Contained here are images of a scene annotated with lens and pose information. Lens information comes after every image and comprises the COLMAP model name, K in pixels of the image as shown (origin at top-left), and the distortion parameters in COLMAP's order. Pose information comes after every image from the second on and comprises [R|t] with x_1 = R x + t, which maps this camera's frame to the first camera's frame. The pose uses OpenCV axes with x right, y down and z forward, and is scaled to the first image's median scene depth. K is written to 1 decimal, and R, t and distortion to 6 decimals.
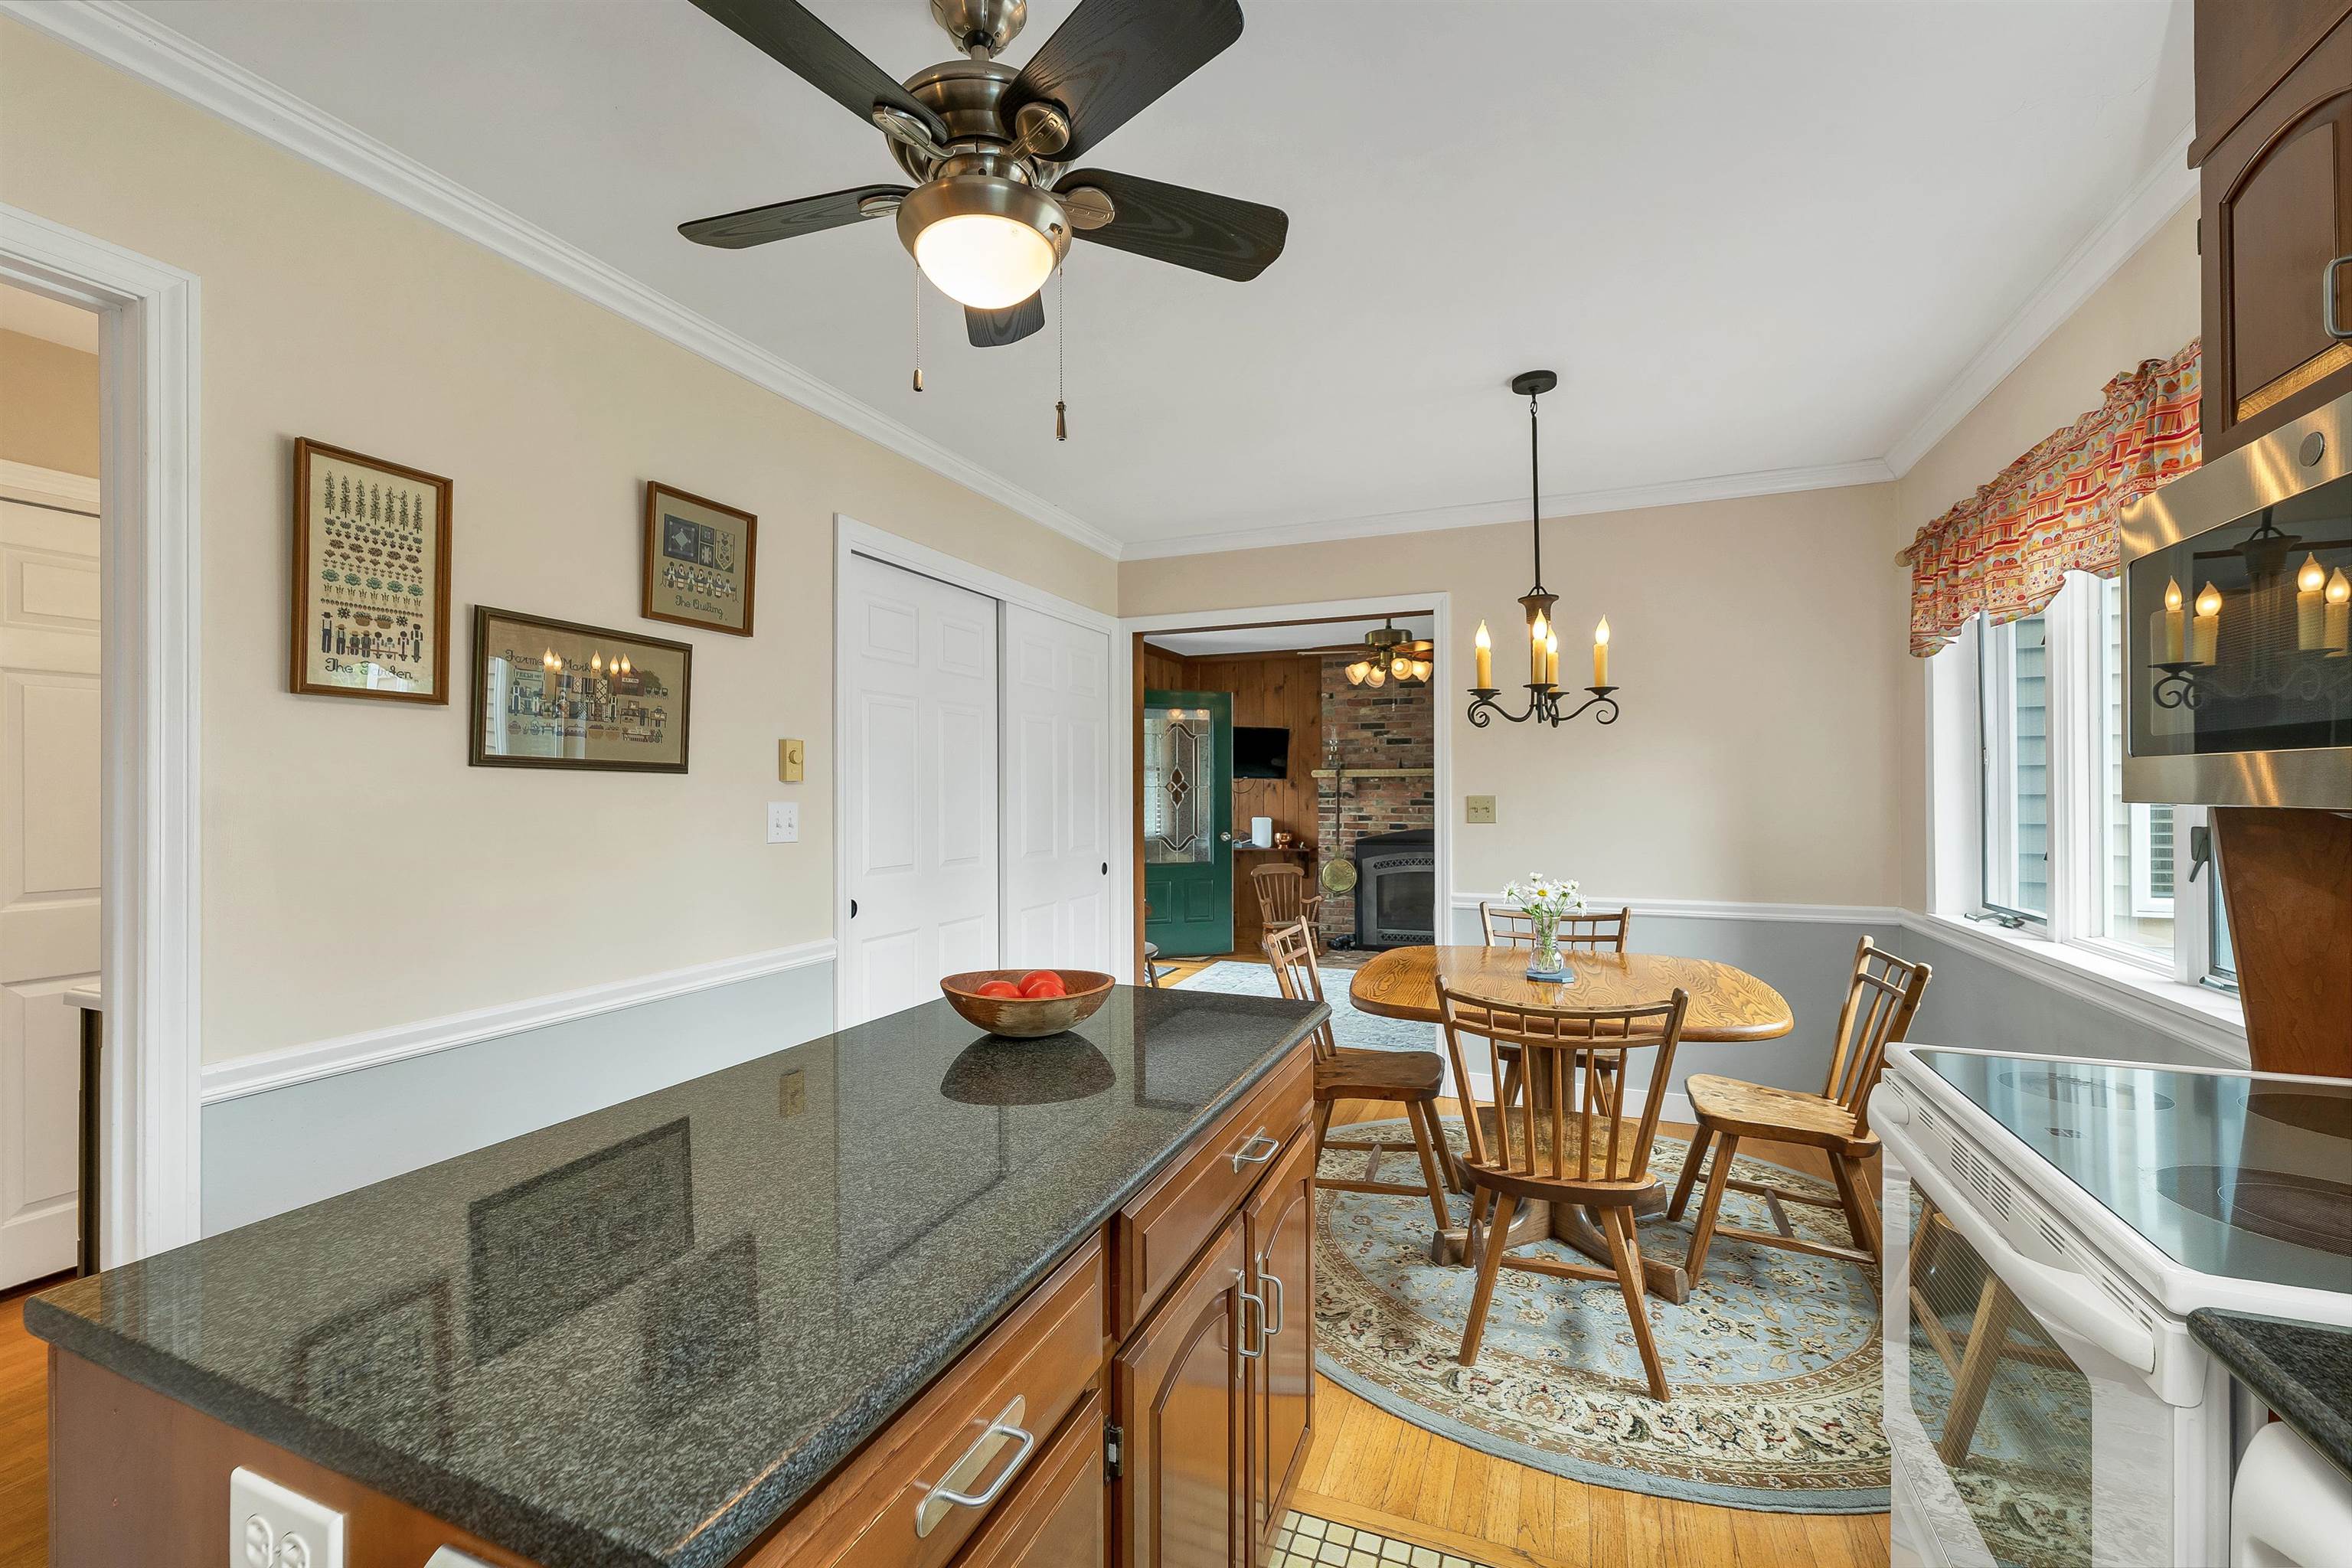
lens RADIAL K [[976.3, 0, 1175.0], [0, 976.3, 782.8], [0, 0, 1]] dist [-0.001188, -0.000019]
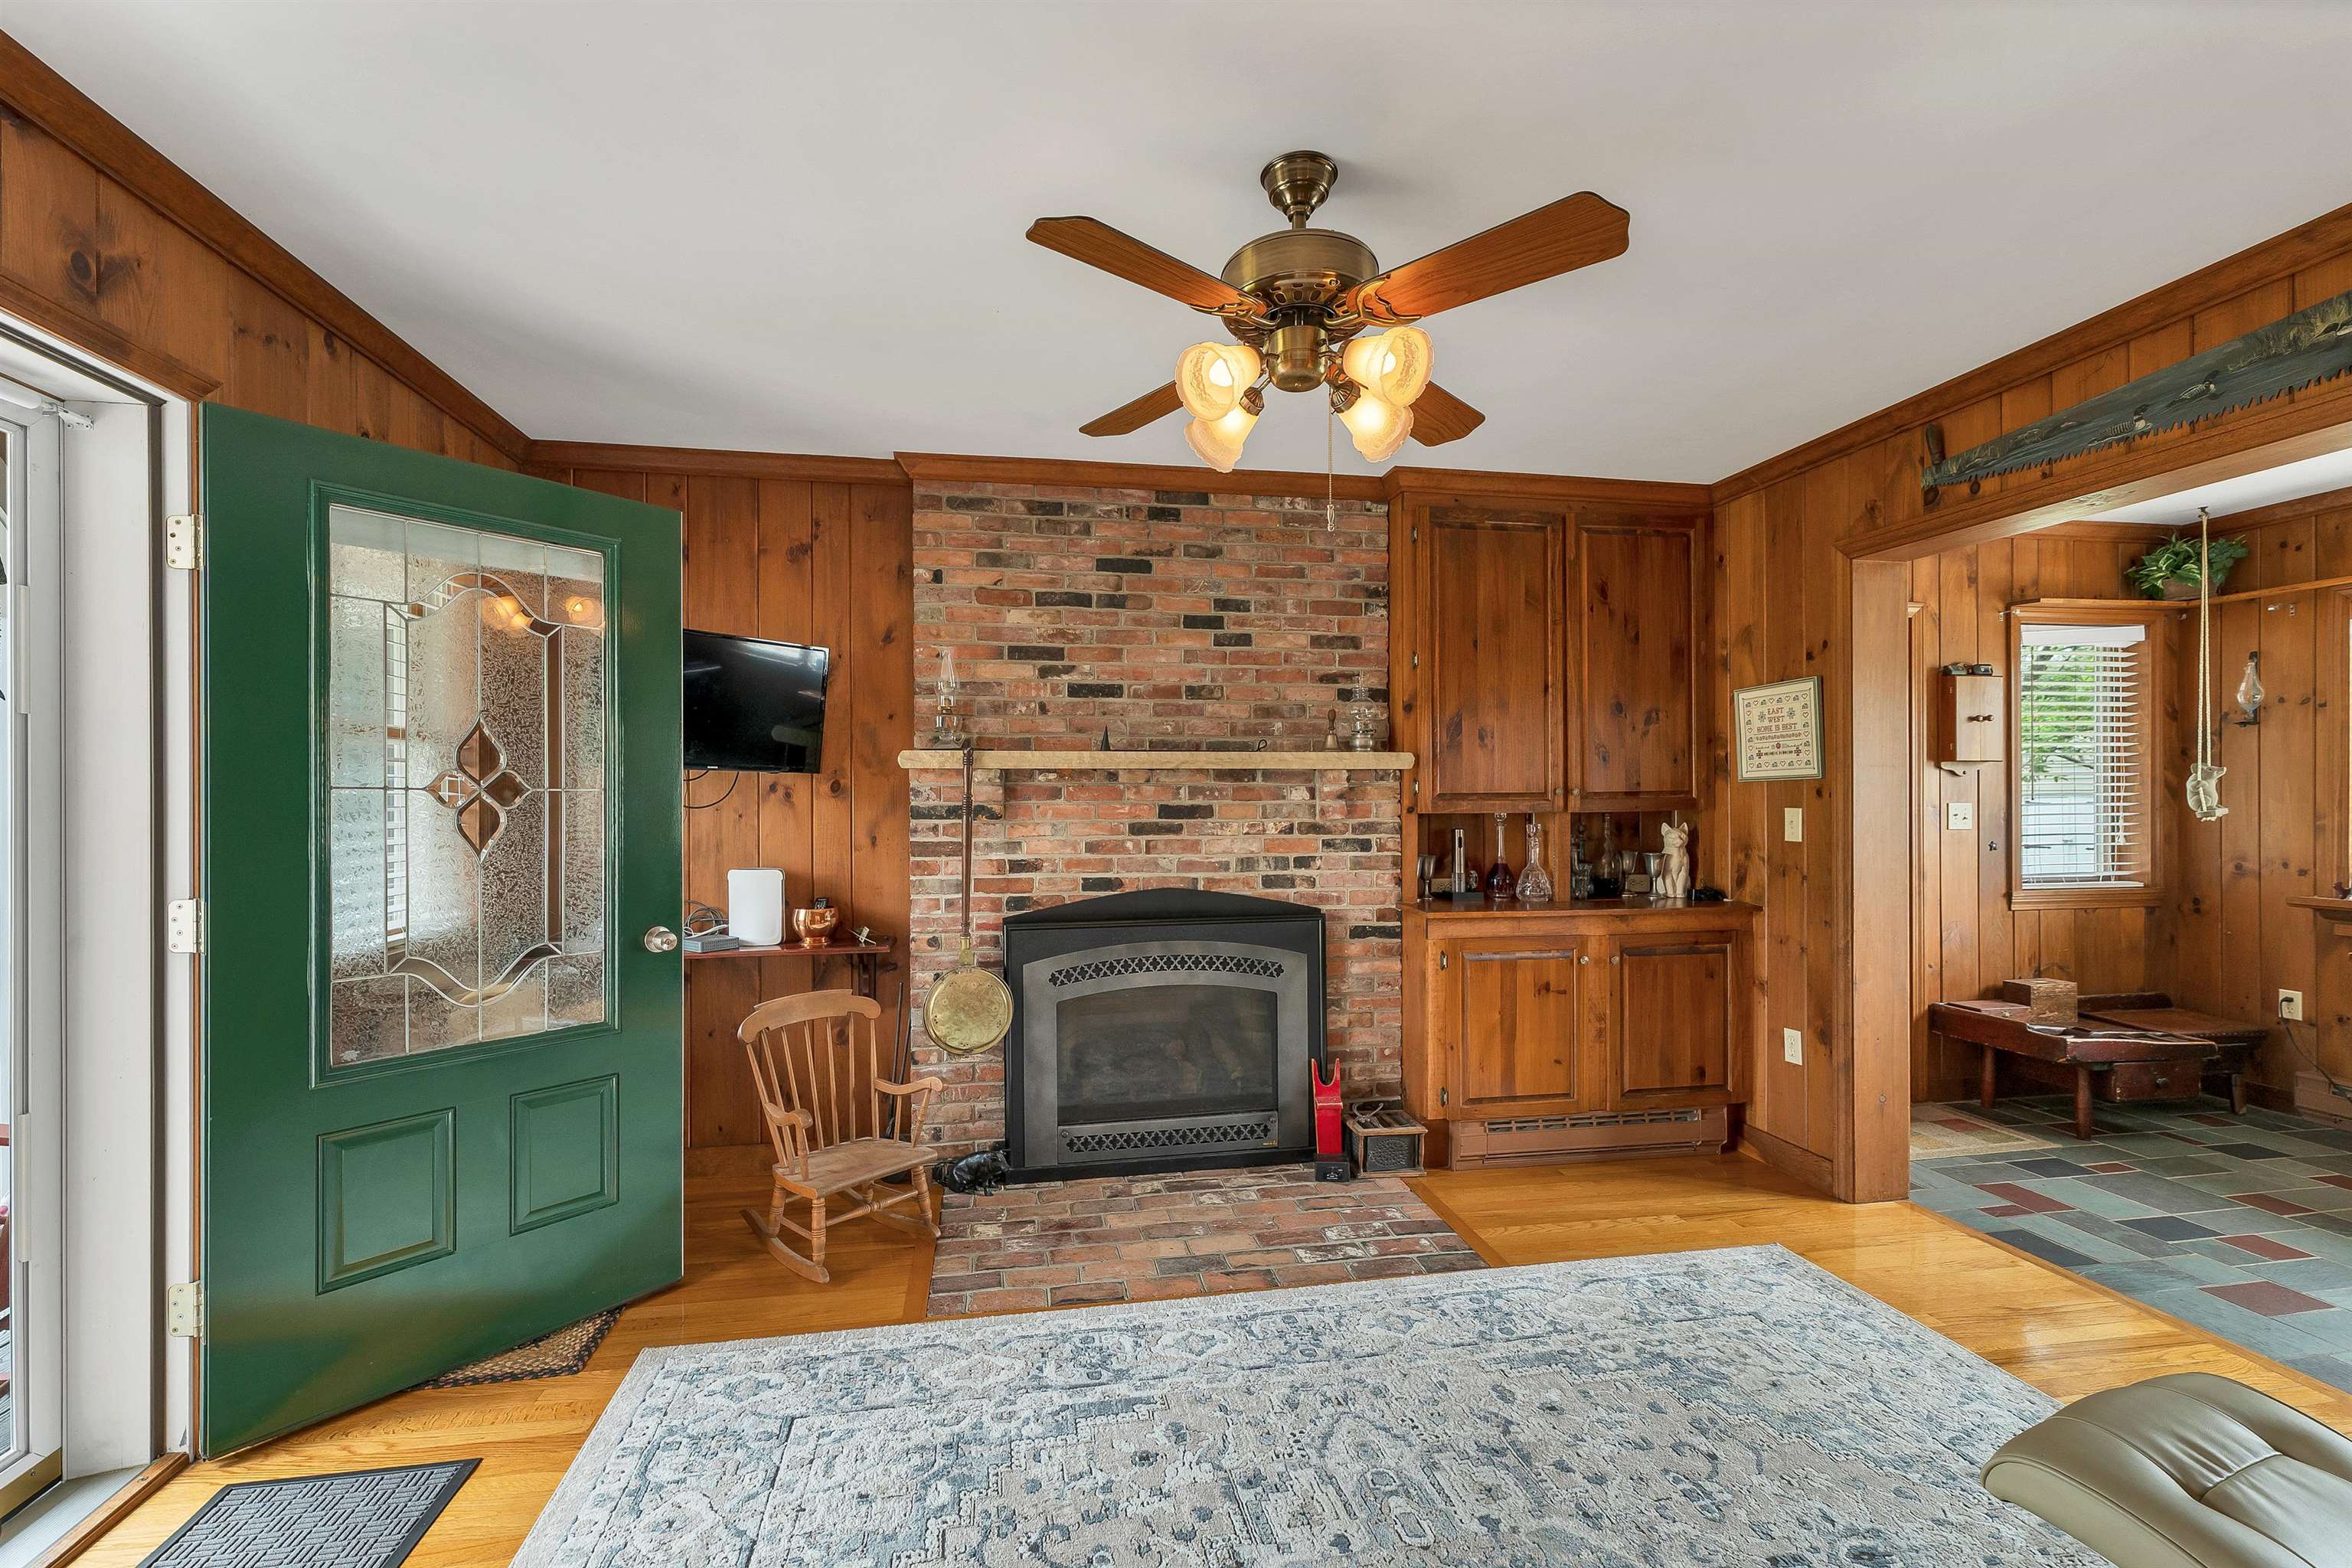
lens RADIAL K [[976.3, 0, 1166.6], [0, 976.3, 795.9], [0, 0, 1]] dist [-0.001188, -0.000019]
pose [[0.843493, 0.001871, 0.537137, 0.017928], [-0.003910, 0.999989, 0.002656, 0.004171], [-0.537126, -0.004341, 0.843491, 0.601920]]
